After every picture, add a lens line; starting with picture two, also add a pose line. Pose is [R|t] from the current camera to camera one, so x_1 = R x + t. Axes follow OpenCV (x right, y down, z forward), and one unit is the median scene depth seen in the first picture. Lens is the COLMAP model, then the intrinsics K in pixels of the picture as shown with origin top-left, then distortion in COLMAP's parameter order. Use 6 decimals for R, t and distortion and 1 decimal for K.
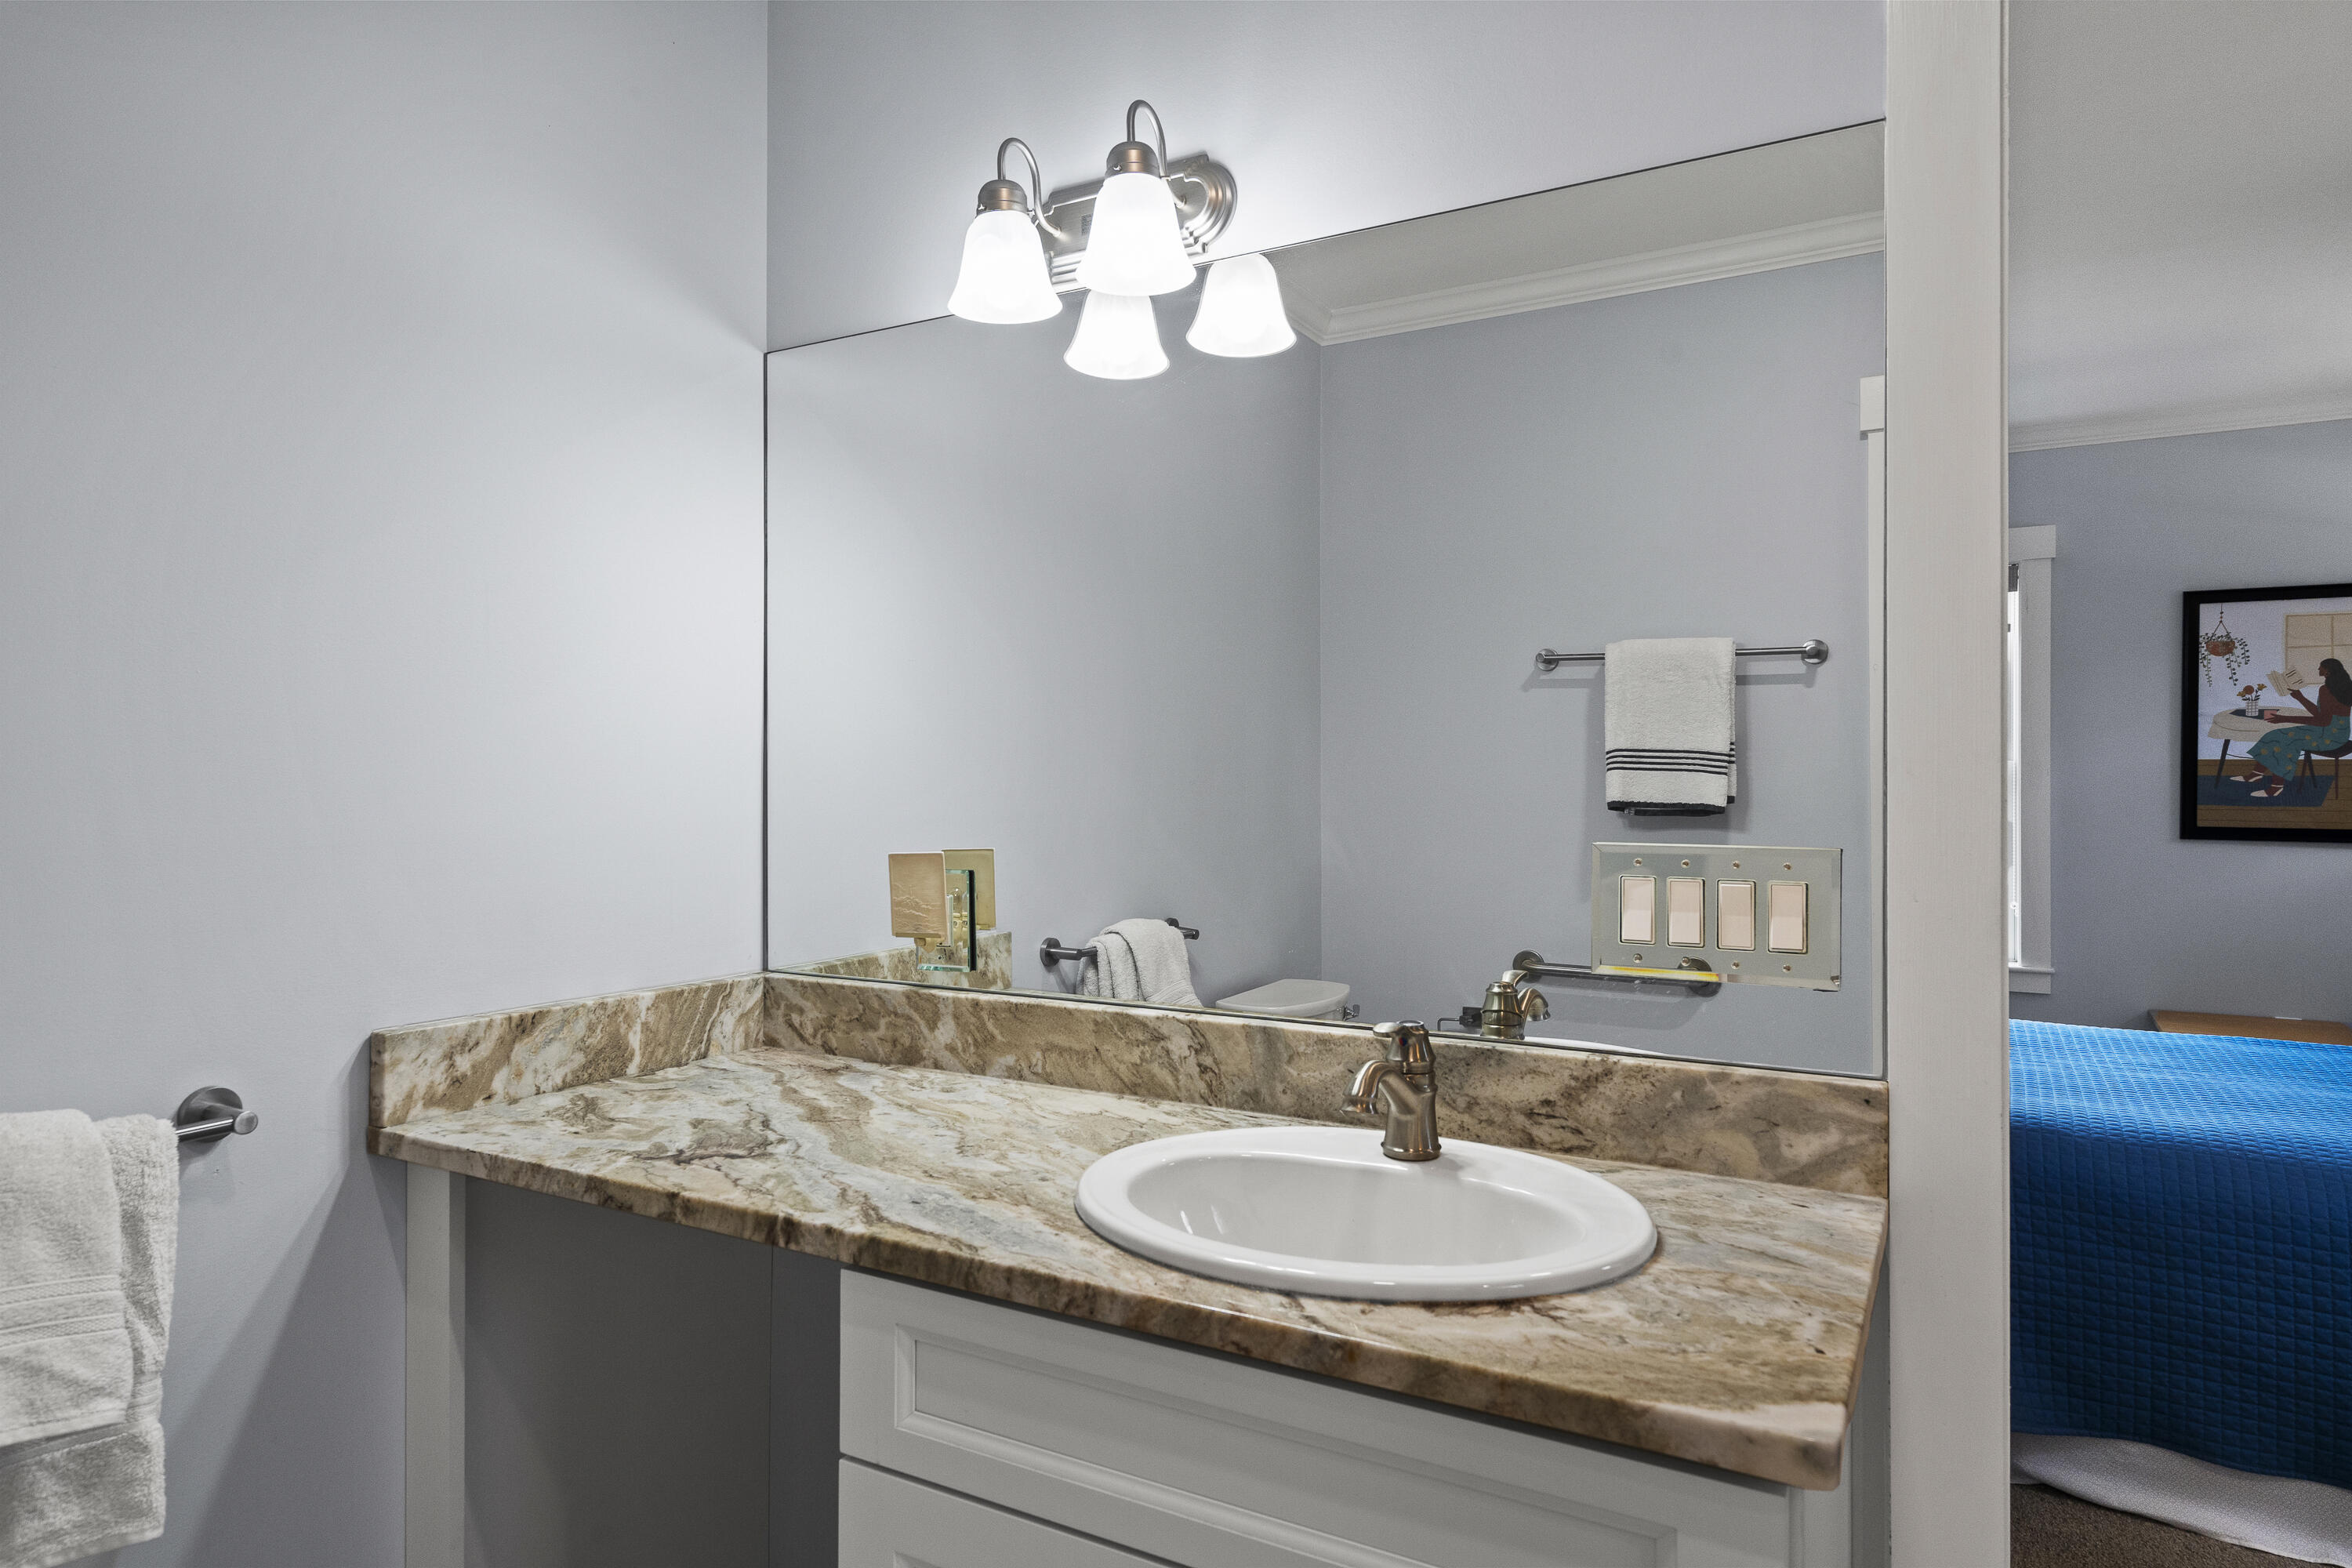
lens RADIAL K [[1399.1, 0, 1158.2], [0, 1399.1, 792.5], [0, 0, 1]] dist [0.004171, 0.000912]
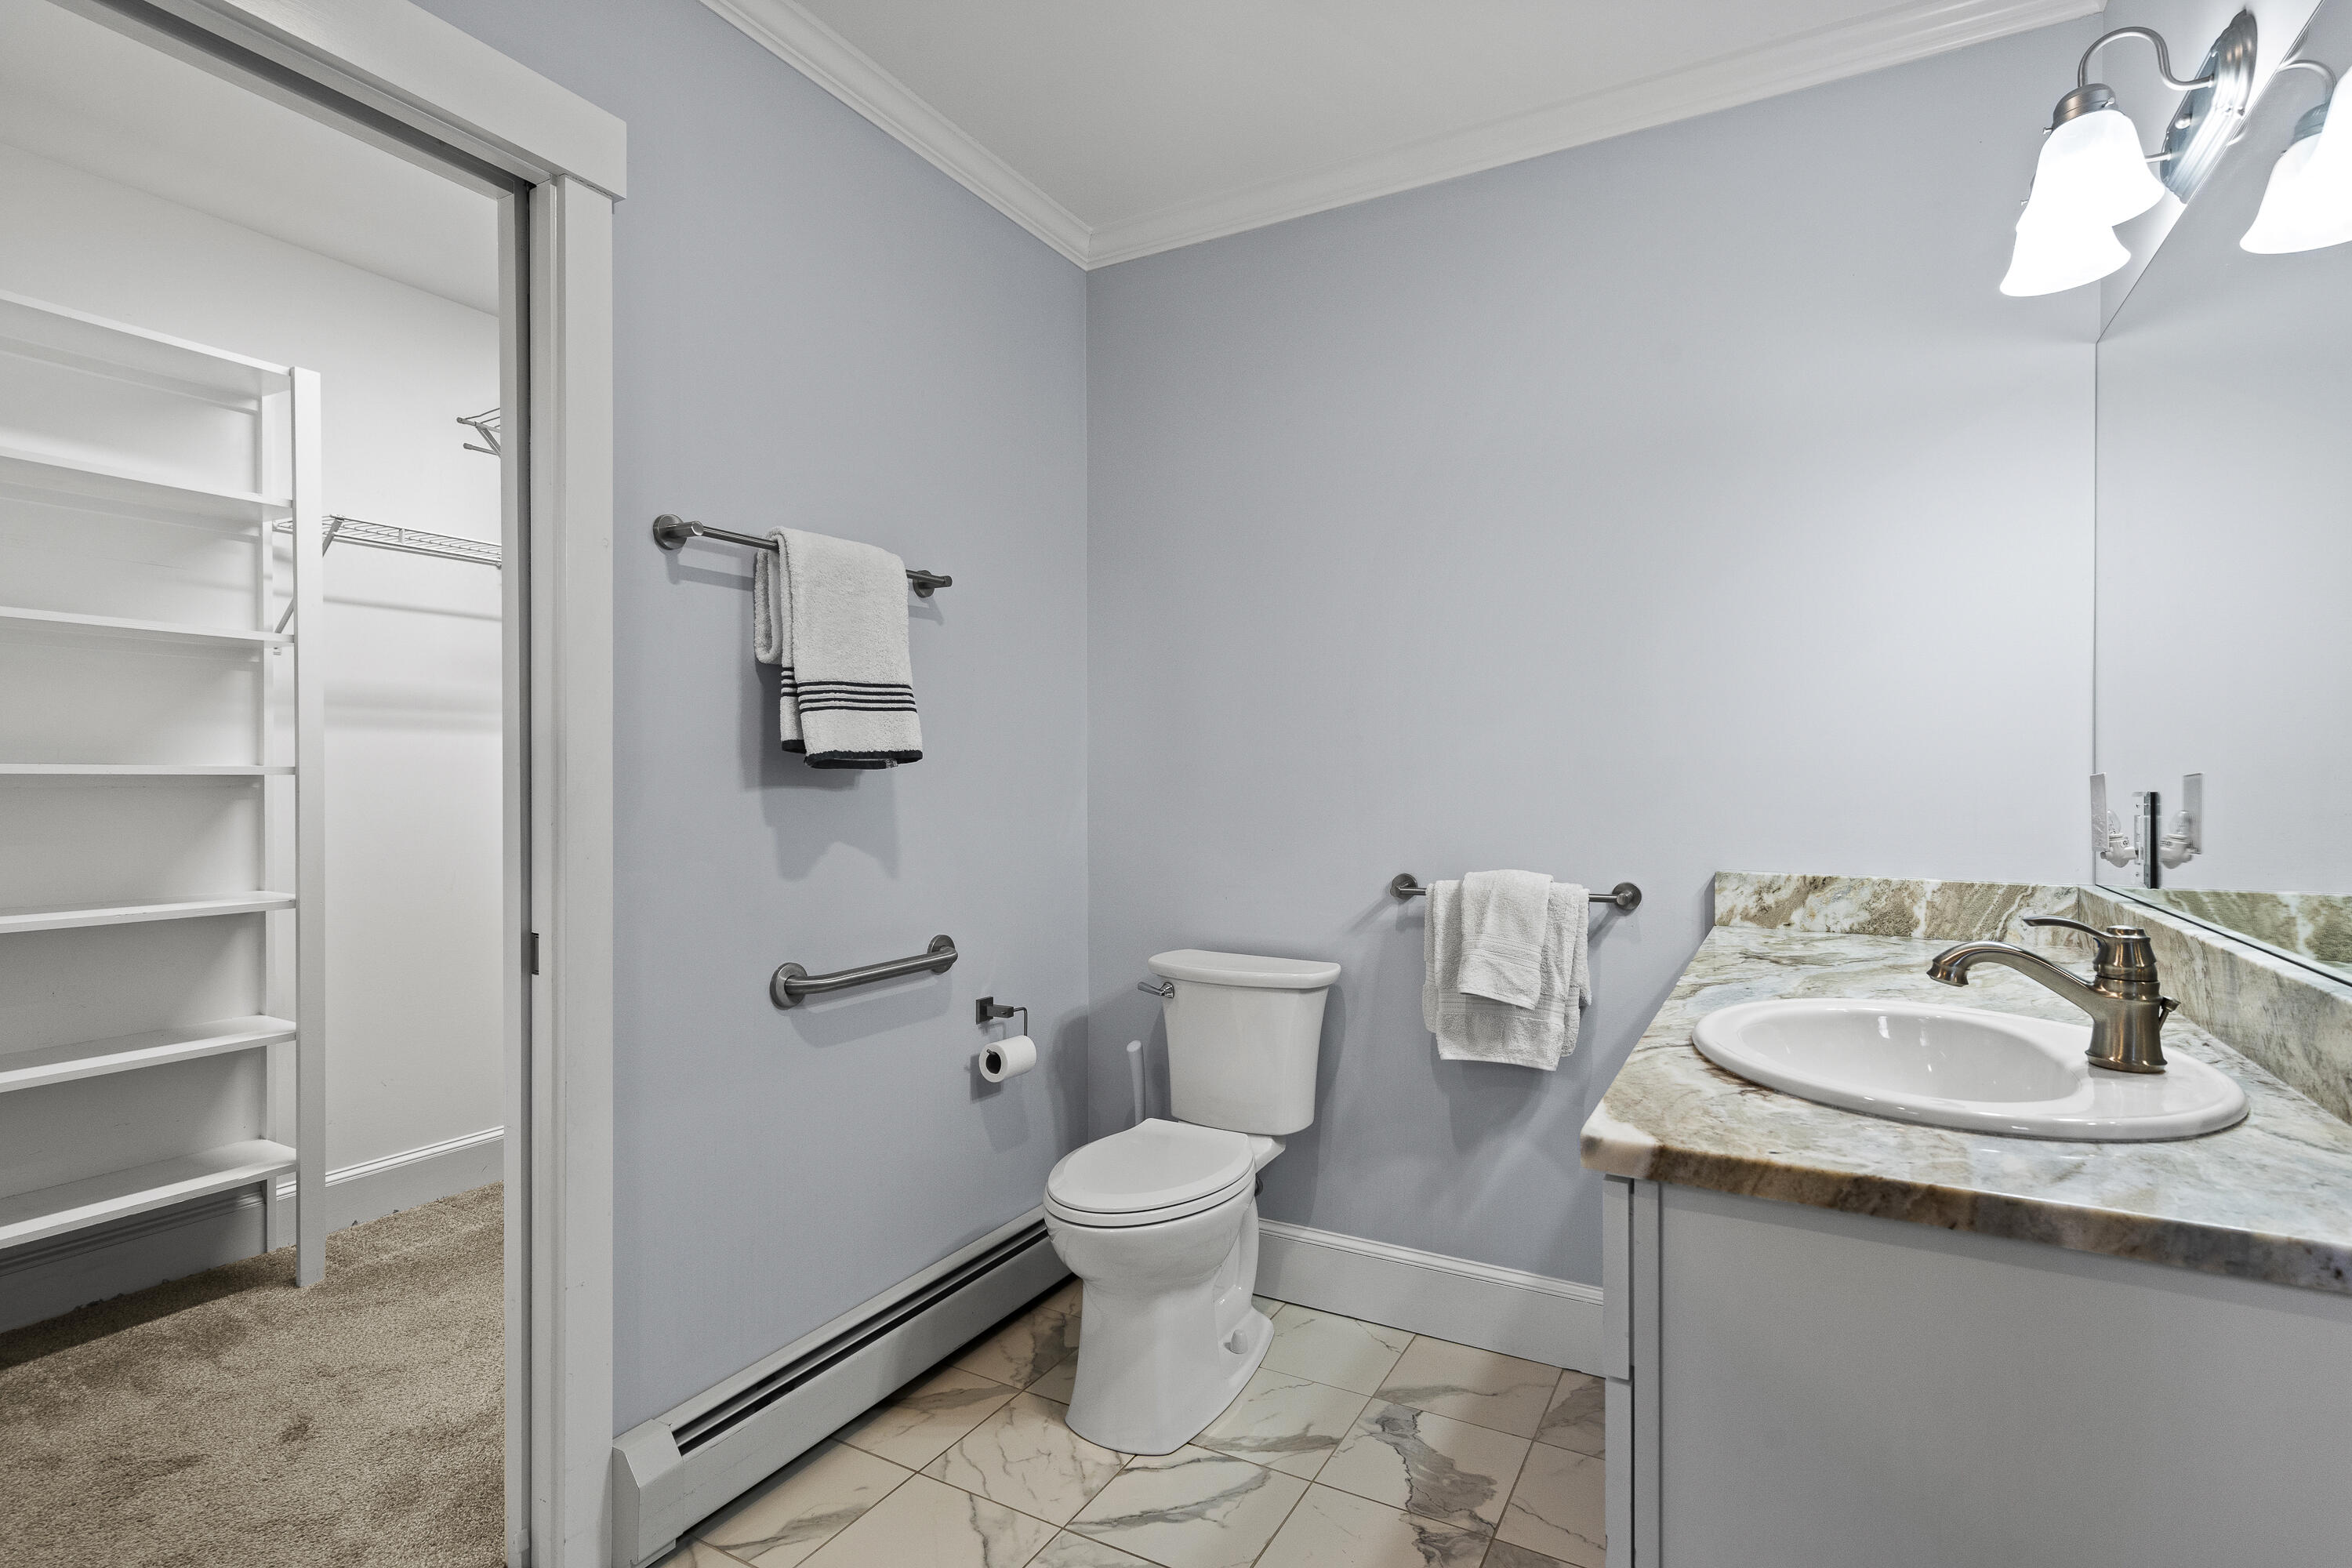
lens RADIAL K [[1153.4, 0, 1179.9], [0, 1153.4, 779.7], [0, 0, 1]] dist [0.005582, -0.002223]
pose [[0.016848, 0.002597, -0.999855, 0.839884], [-0.009152, 0.999955, 0.002443, 0.059020], [0.999816, 0.009109, 0.016871, 0.299479]]
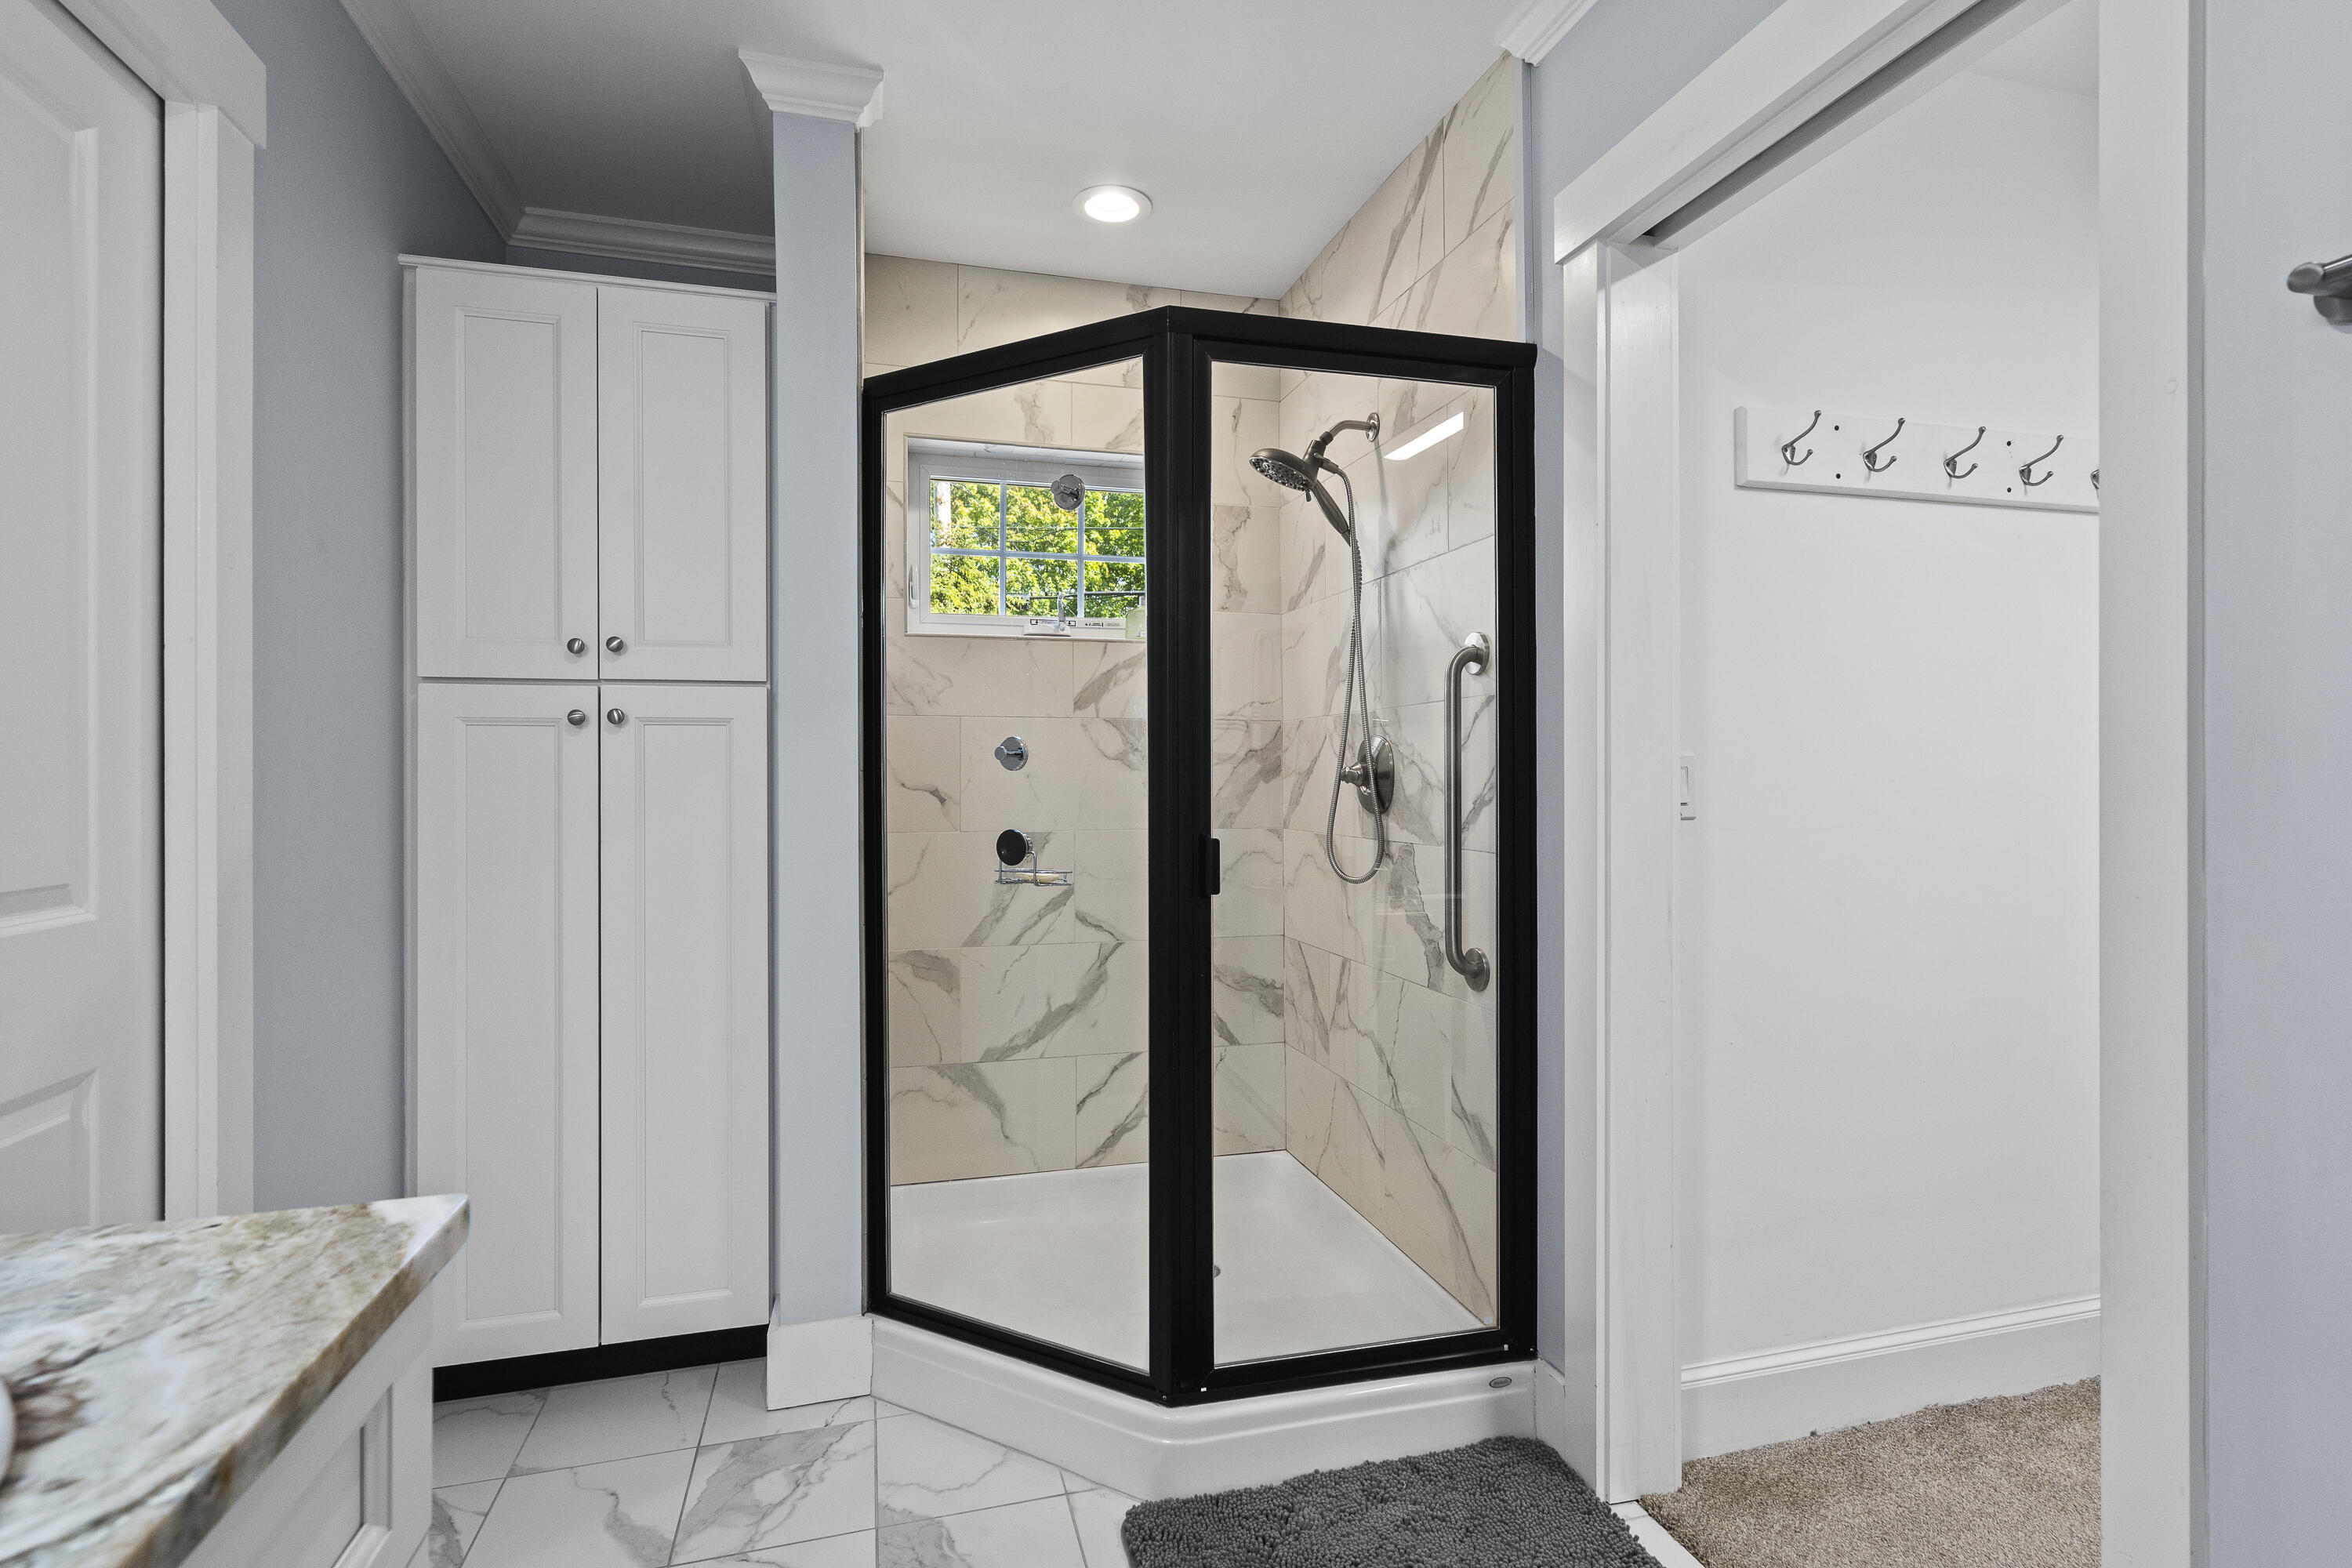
lens RADIAL K [[1062.0, 0, 1172.6], [0, 1062.0, 782.3], [0, 0, 1]] dist [-0.010652, 0.003870]
pose [[-0.718126, -0.000644, 0.695913, -0.297687], [0.005322, 0.999965, 0.006417, 0.057267], [-0.695893, 0.008312, -0.718097, 0.634990]]
